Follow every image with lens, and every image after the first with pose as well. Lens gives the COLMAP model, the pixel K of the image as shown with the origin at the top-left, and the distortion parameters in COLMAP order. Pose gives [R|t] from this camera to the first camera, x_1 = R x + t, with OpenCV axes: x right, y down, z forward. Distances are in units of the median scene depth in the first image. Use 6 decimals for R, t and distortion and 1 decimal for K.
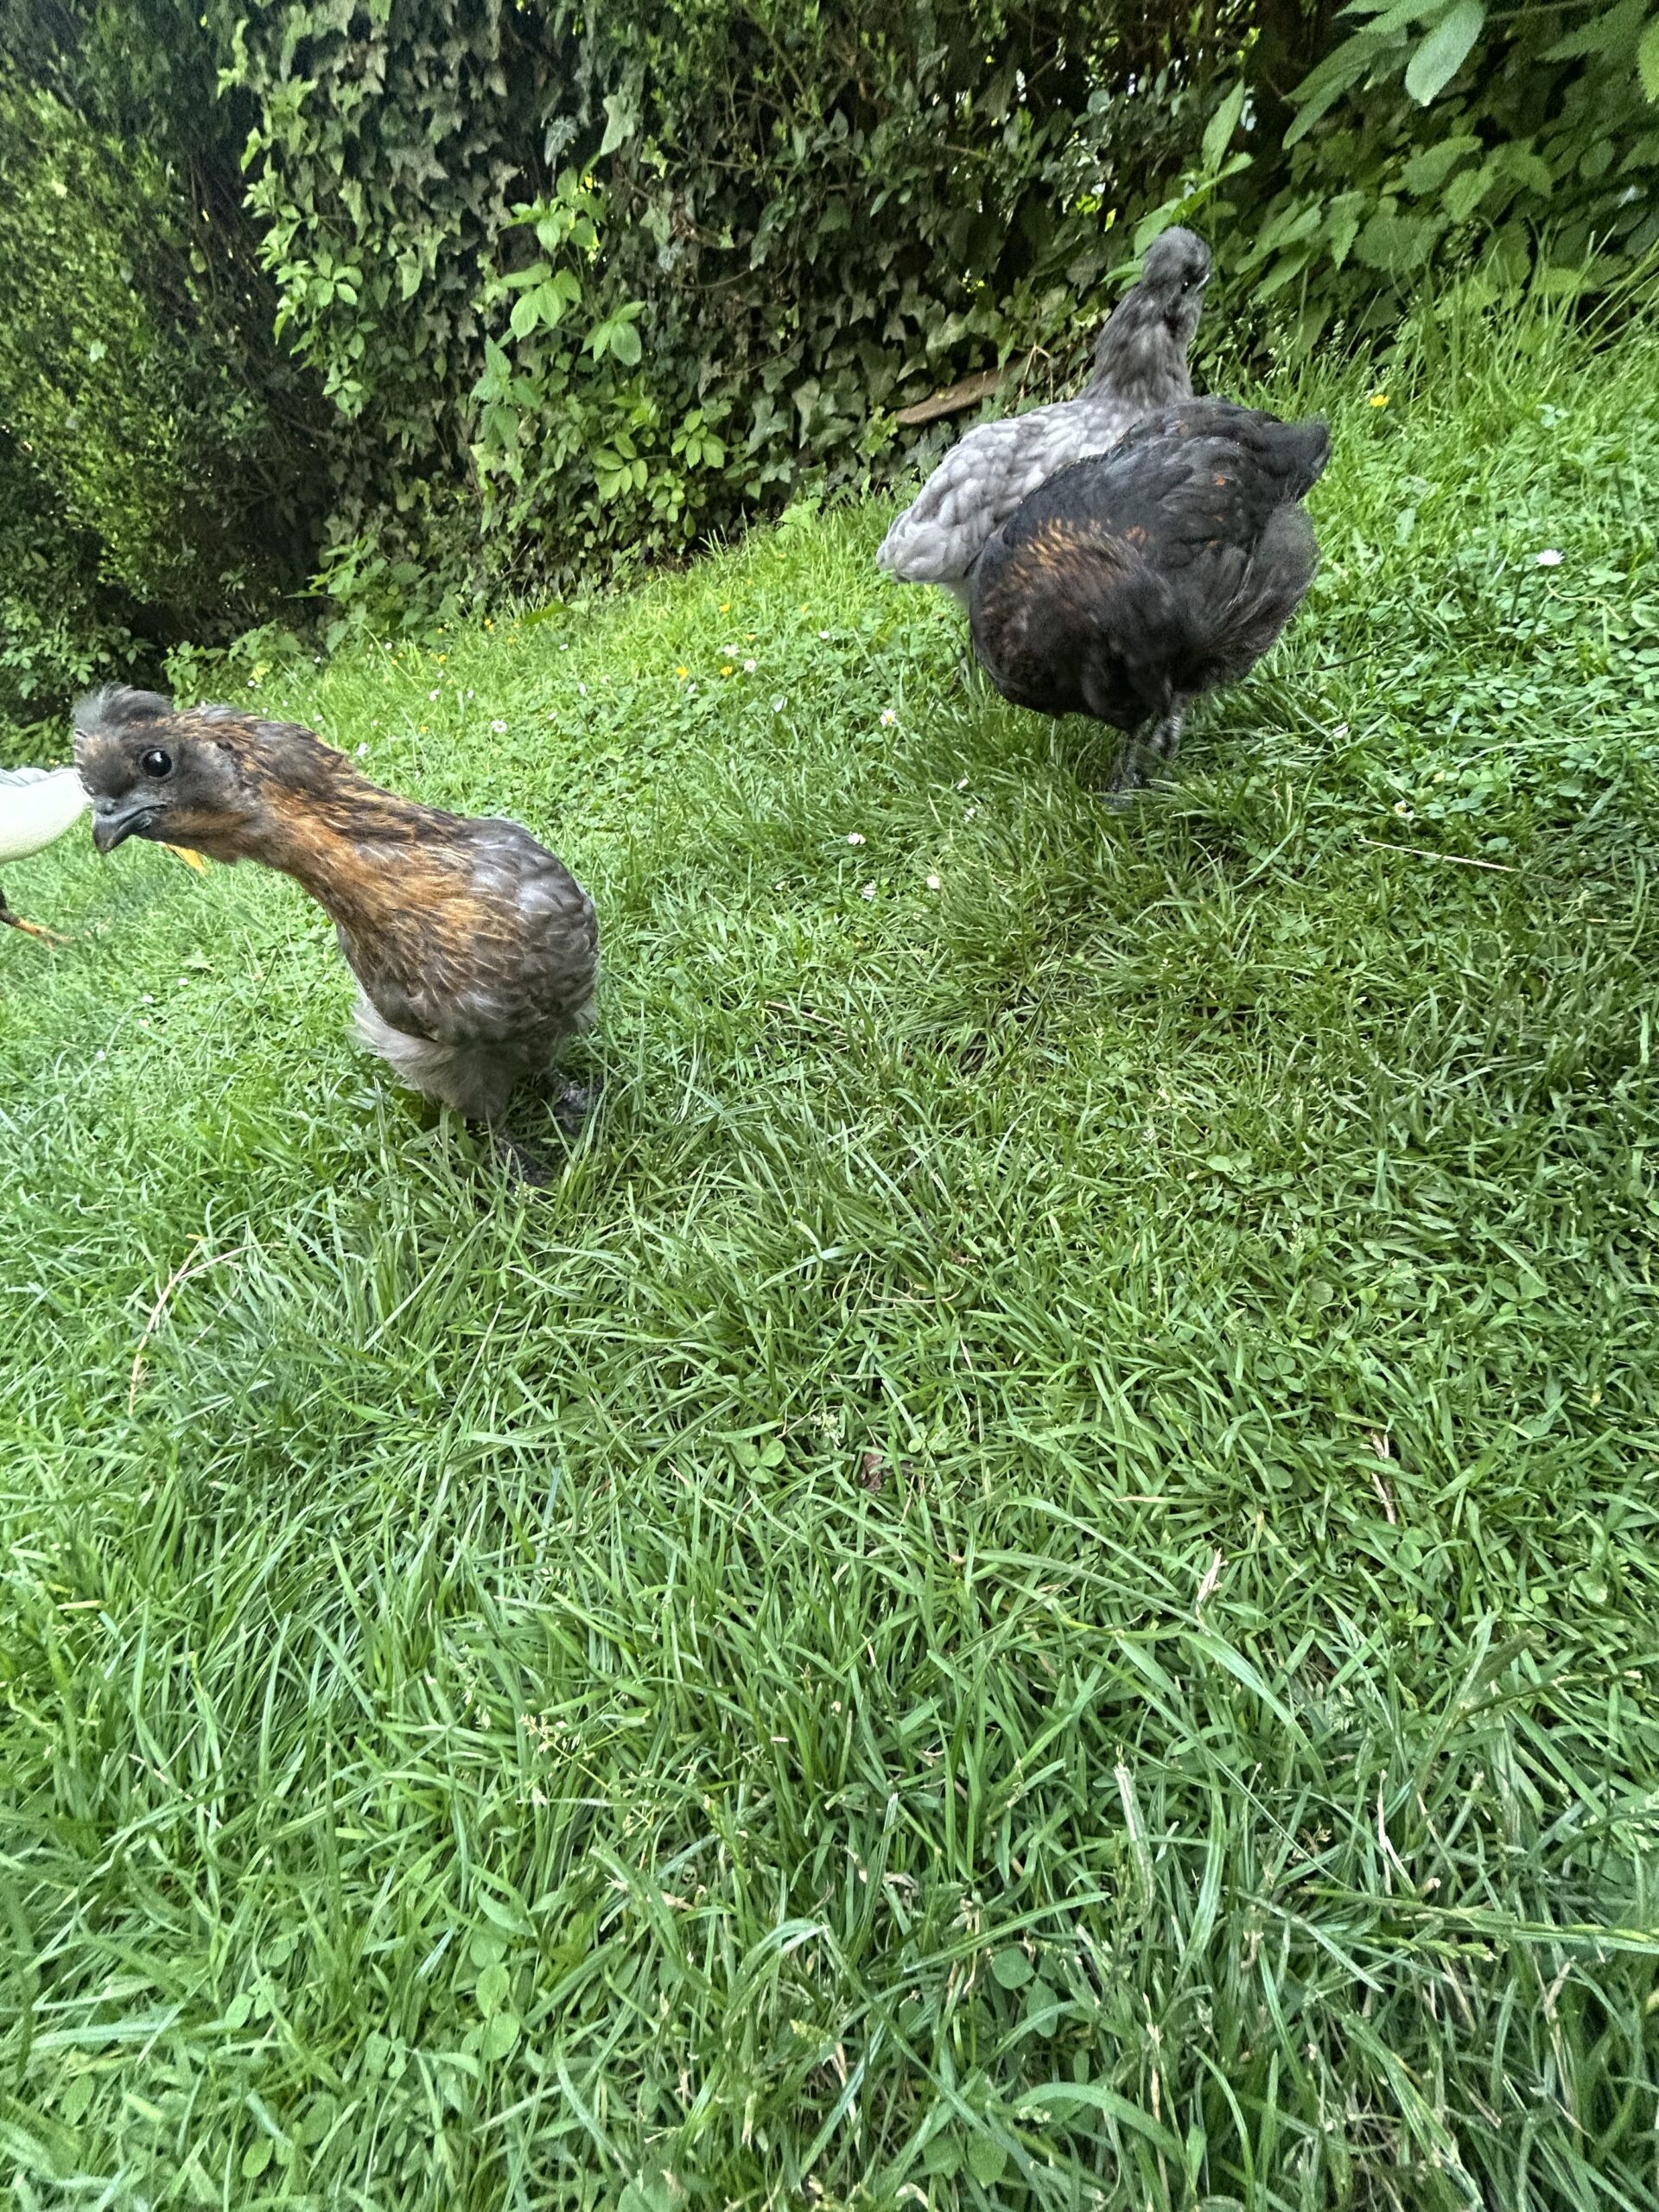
lens RADIAL K [[888.6, 0, 829.5], [0, 888.6, 1106.0], [0, 0, 1]] dist [-0.001531, -0.000755]
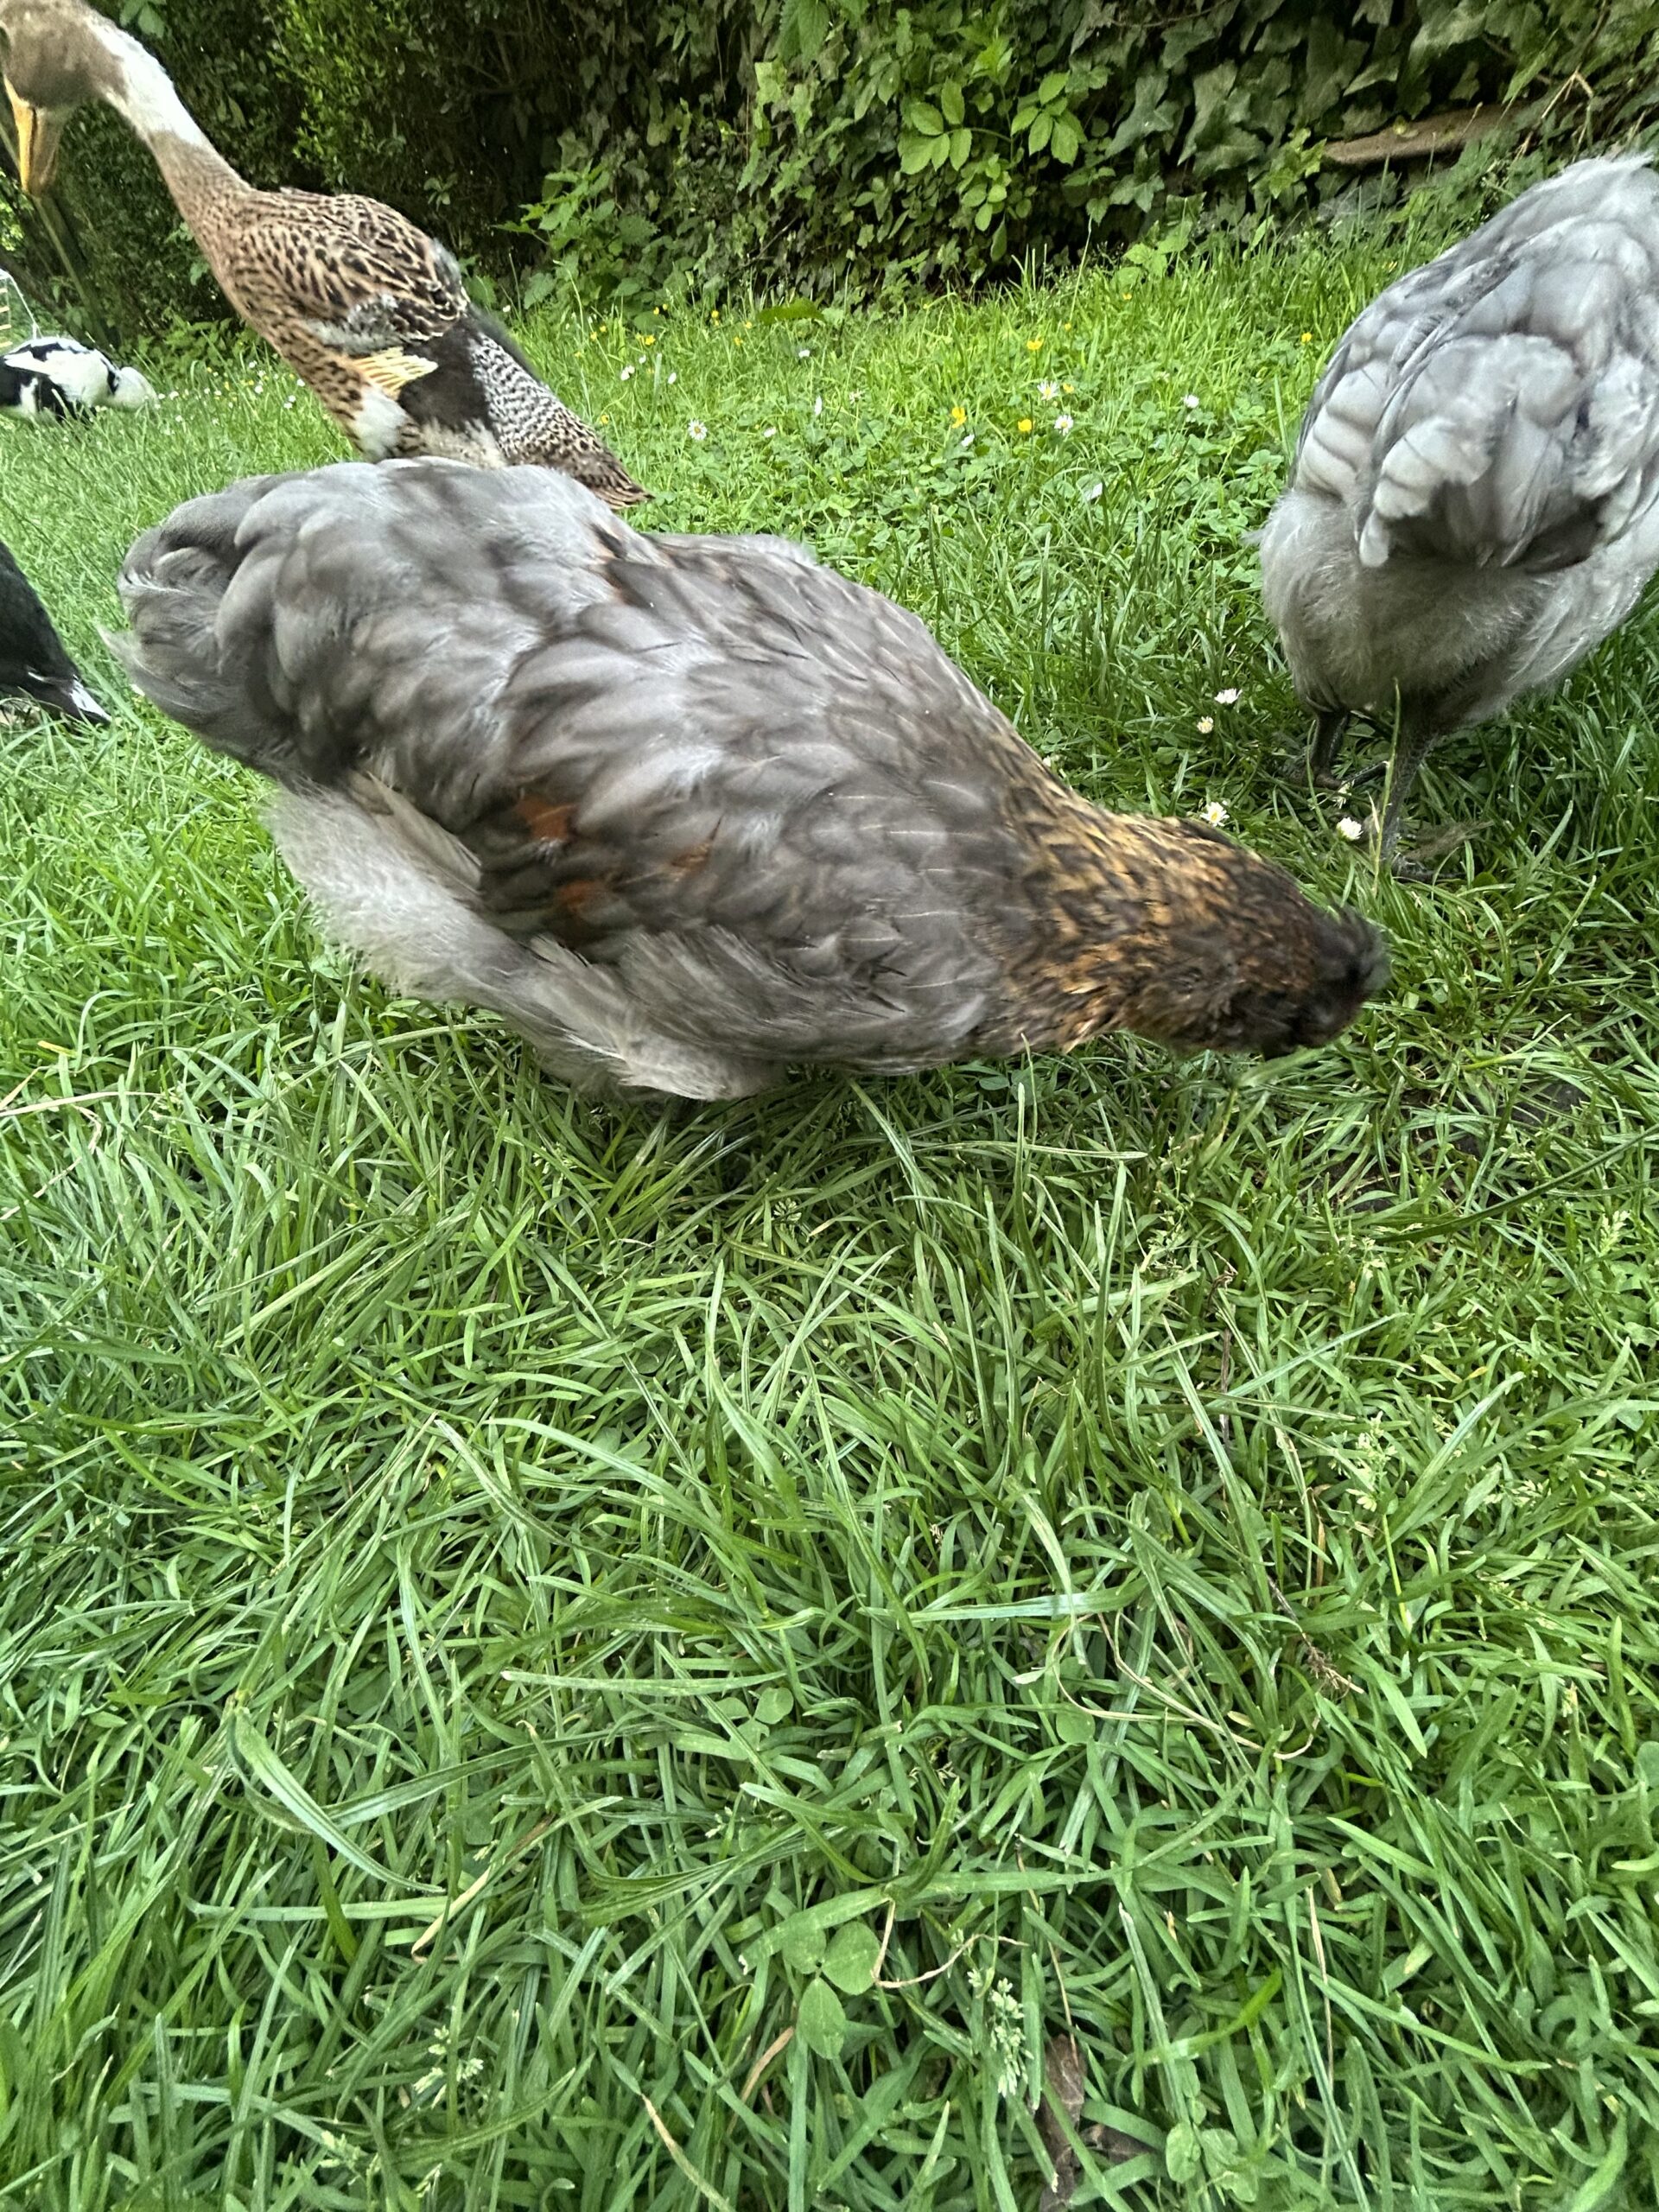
lens RADIAL K [[888.6, 0, 829.5], [0, 888.6, 1106.0], [0, 0, 1]] dist [-0.001531, -0.000755]
pose [[0.952261, 0.303308, -0.034673, -0.043343], [-0.294402, 0.942430, 0.158596, -0.026431], [0.080780, -0.140817, 0.986735, 0.122958]]
